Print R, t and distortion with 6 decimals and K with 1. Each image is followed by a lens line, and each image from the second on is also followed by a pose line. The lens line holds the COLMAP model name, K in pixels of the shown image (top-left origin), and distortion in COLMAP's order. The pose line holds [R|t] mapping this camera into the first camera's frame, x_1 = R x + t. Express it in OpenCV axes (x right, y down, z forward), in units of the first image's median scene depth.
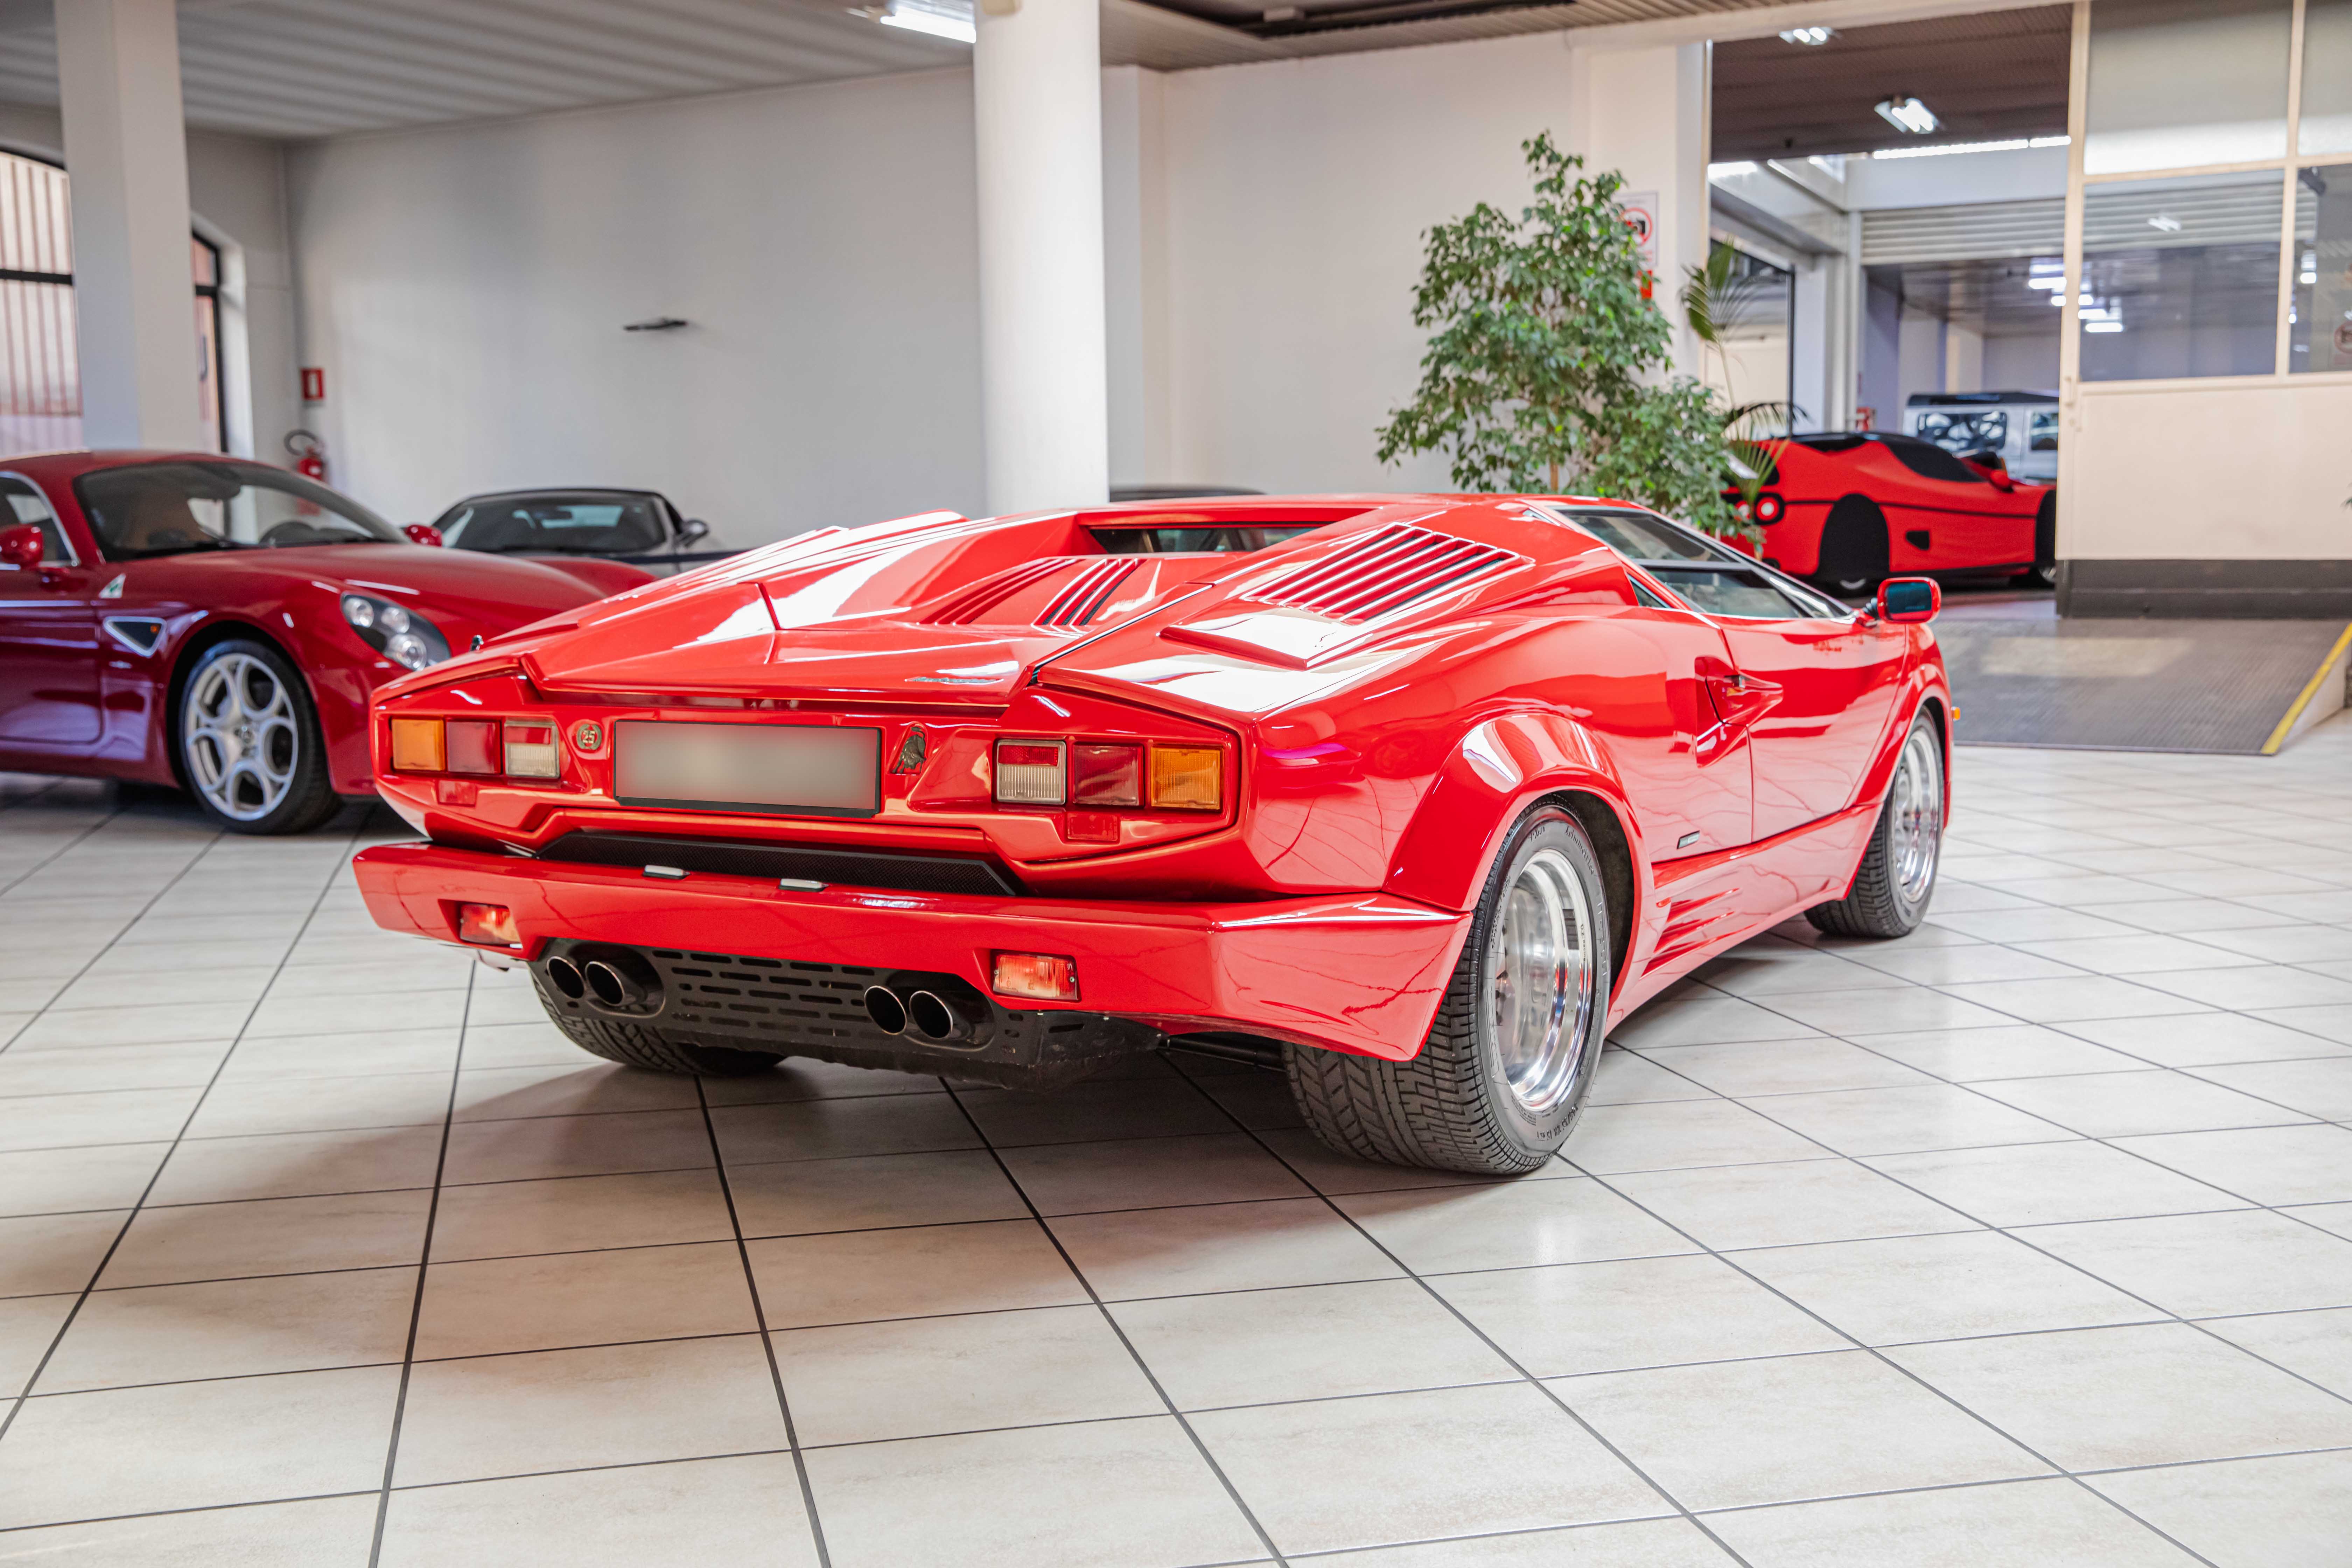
lens RADIAL K [[2565.9, 0, 1176.0], [0, 2565.9, 784.0], [0, 0, 1]] dist [0.009176, 0.153119]
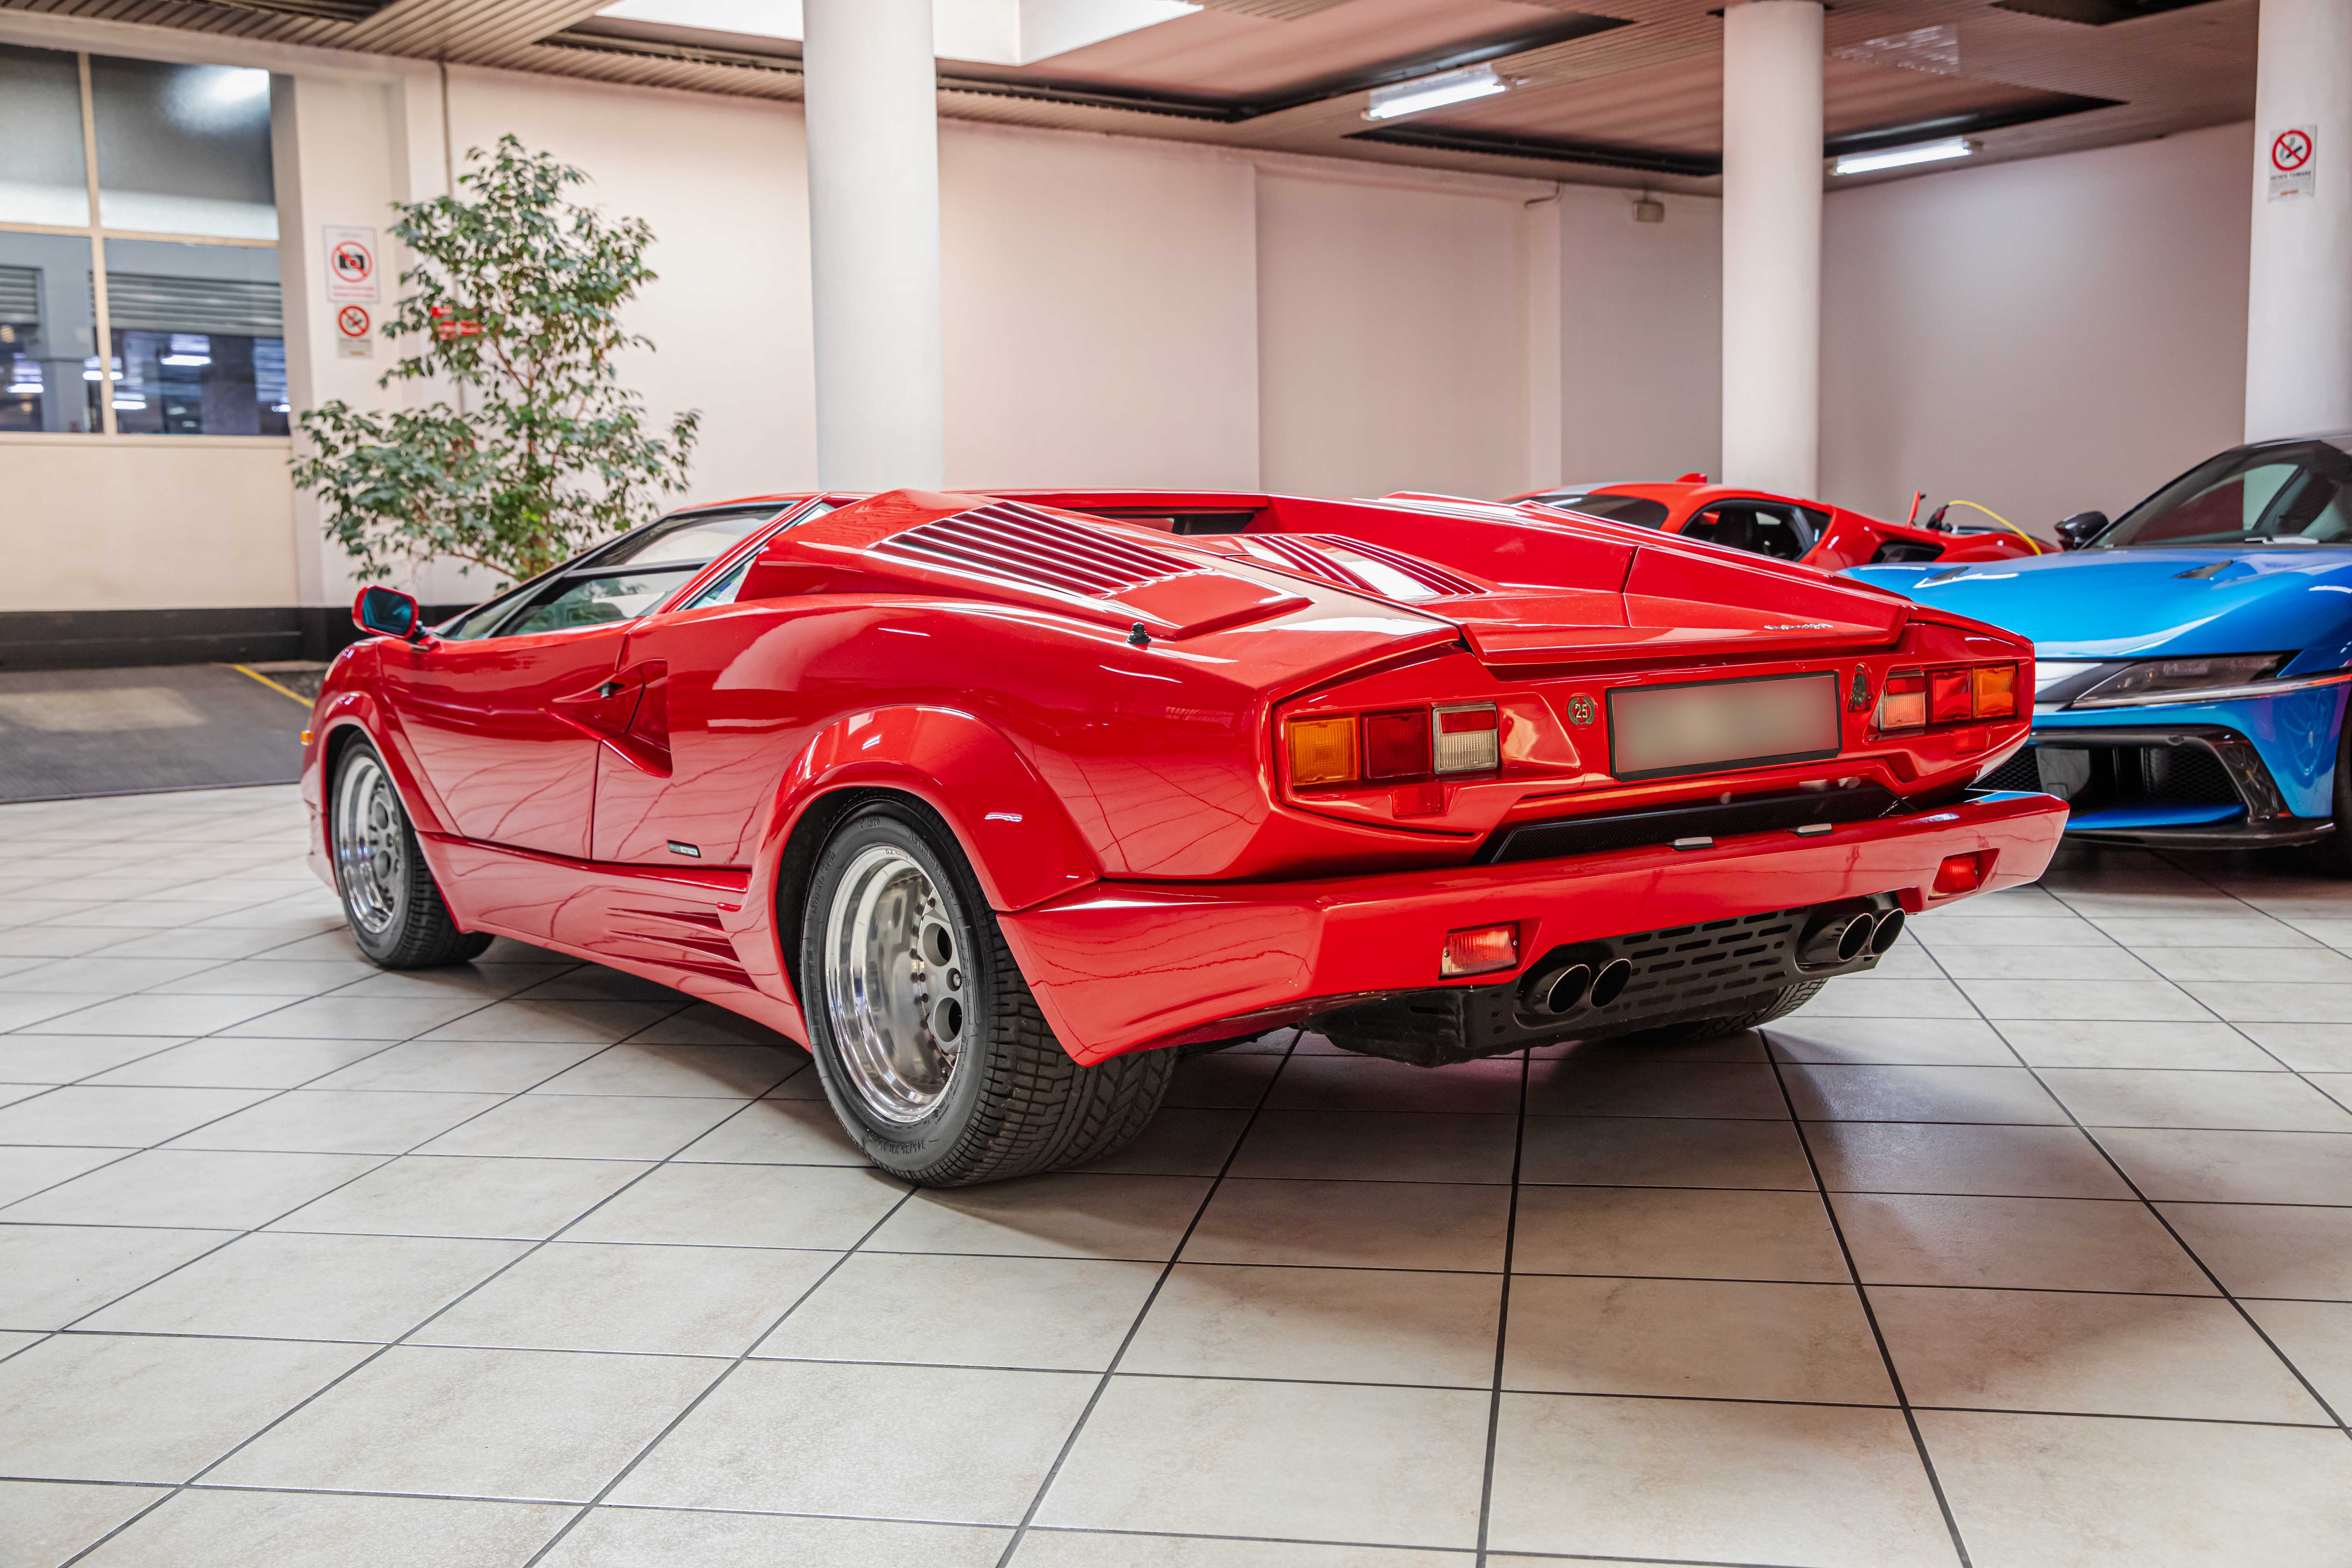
lens RADIAL K [[2368.1, 0, 1176.0], [0, 2368.1, 784.0], [0, 0, 1]] dist [0.018812, 0.025139]
pose [[0.392878, -0.083656, 0.915777, -0.318016], [0.108782, 0.993089, 0.044049, -0.013688], [-0.913134, 0.082314, 0.399264, 0.245911]]
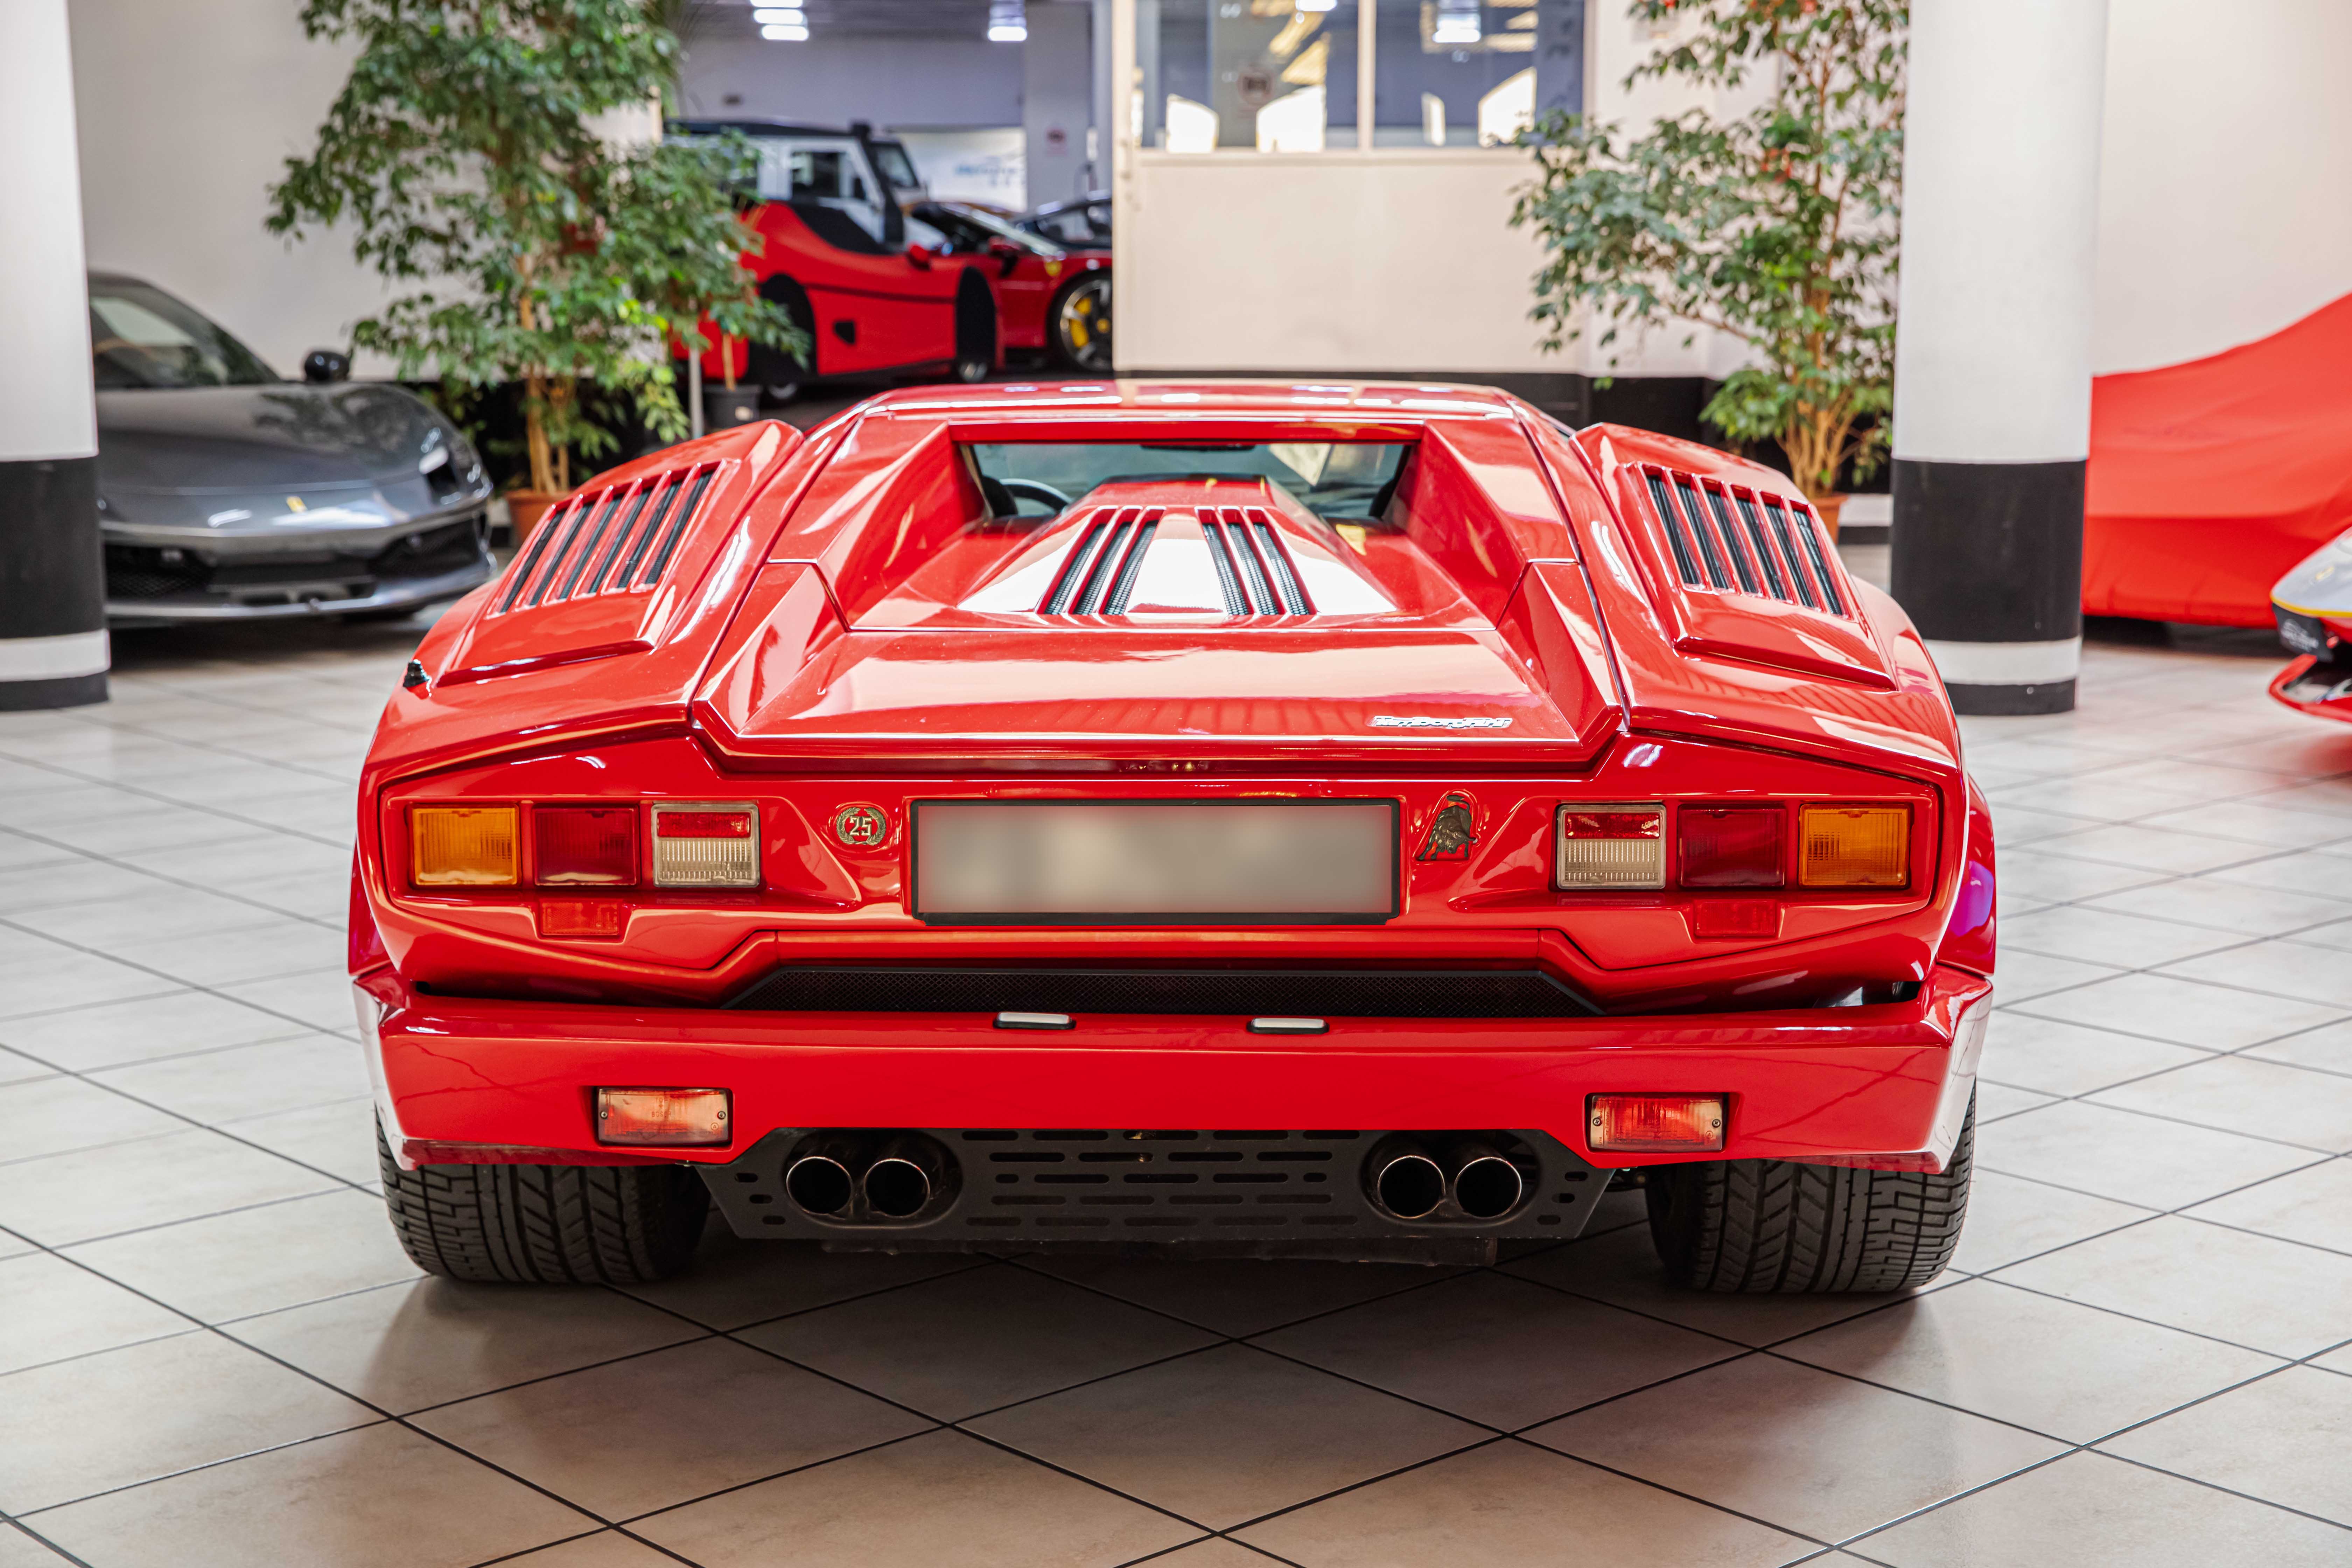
lens RADIAL K [[3414.4, 0, 1176.0], [0, 3414.4, 784.0], [0, 0, 1]] dist [0.089120, -0.016830]
pose [[0.876559, -0.064501, 0.476953, -0.178376], [0.040211, 0.997329, 0.060974, -0.024744], [-0.479612, -0.034268, 0.876811, 0.054366]]
